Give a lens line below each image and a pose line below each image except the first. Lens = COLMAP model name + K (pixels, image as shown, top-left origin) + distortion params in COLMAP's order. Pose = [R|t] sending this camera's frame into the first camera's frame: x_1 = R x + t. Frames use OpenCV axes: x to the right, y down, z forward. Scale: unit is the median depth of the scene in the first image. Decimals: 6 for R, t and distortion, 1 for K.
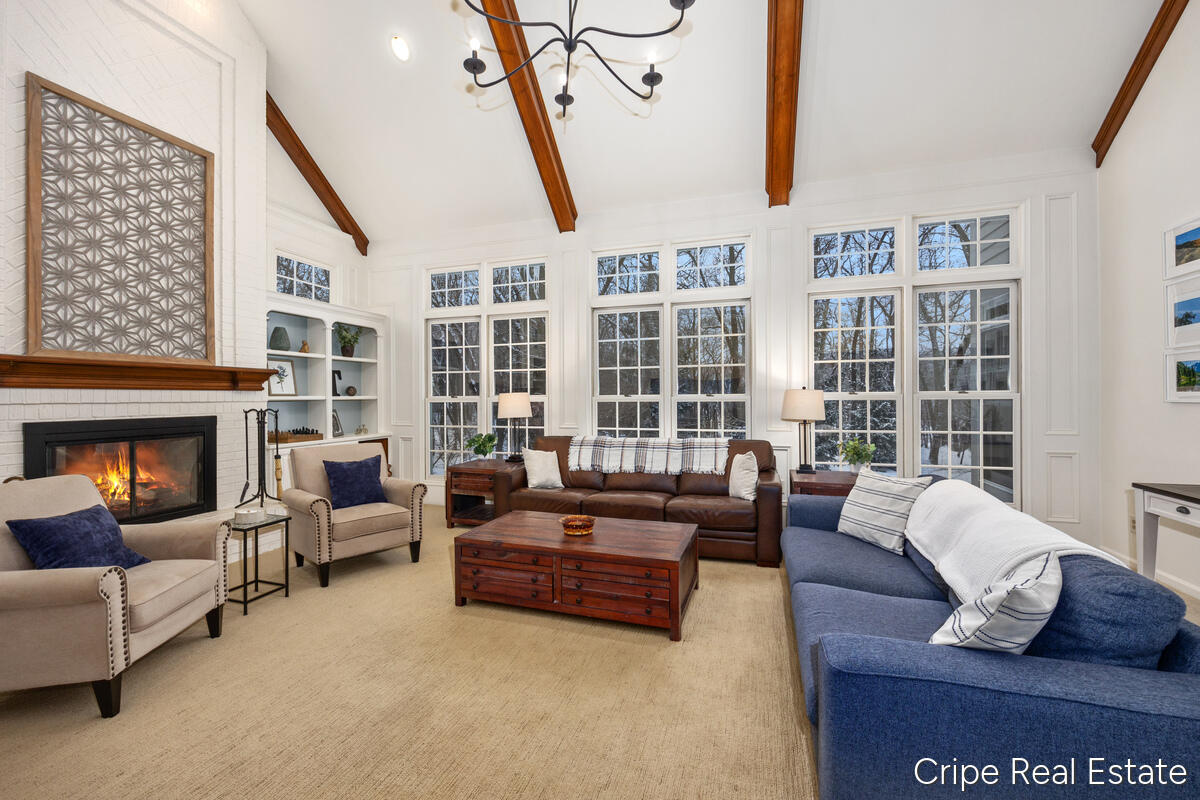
lens RADIAL K [[471.0, 0, 599.6], [0, 471.0, 400.4], [0, 0, 1]] dist [0.001346, -0.001502]
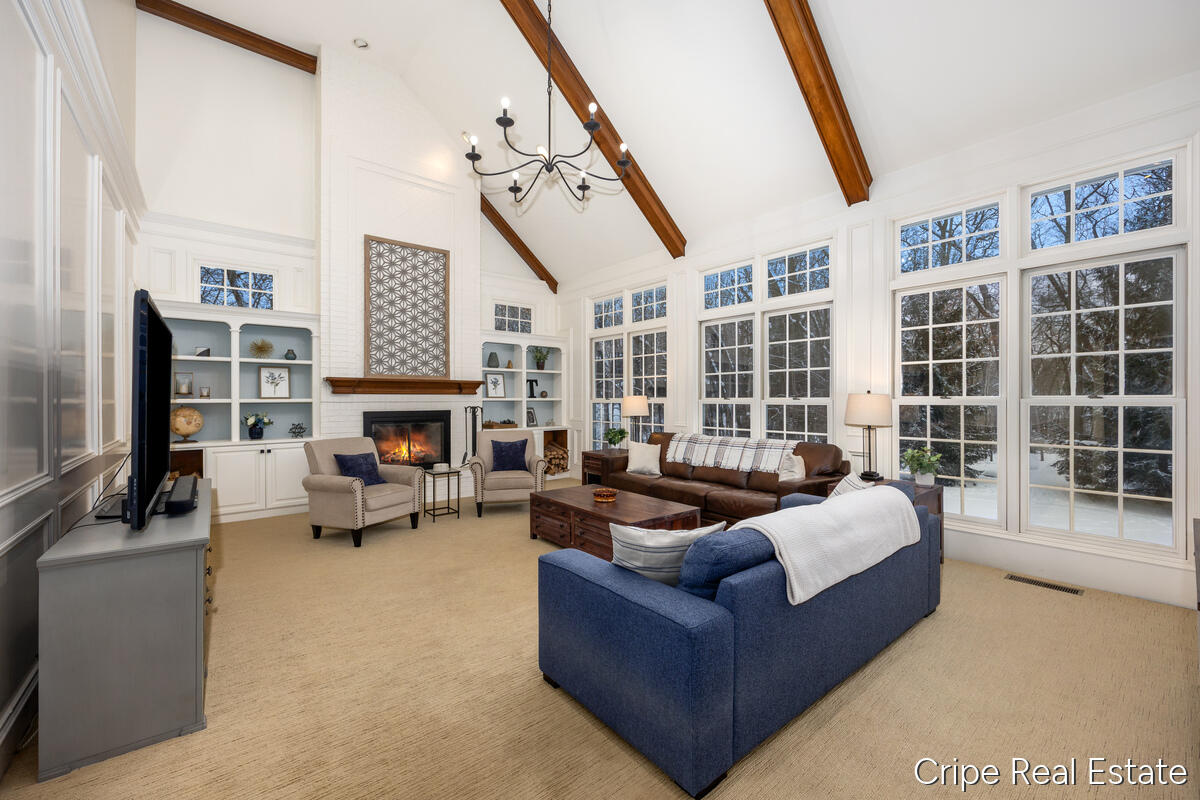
lens RADIAL K [[489.7, 0, 602.2], [0, 489.7, 396.3], [0, 0, 1]] dist [0.026440, -0.000845]
pose [[0.842751, 0.001951, -0.538300, 0.463139], [-0.007120, 0.999946, -0.007524, -0.005259], [0.538257, 0.010174, 0.842719, -0.129575]]
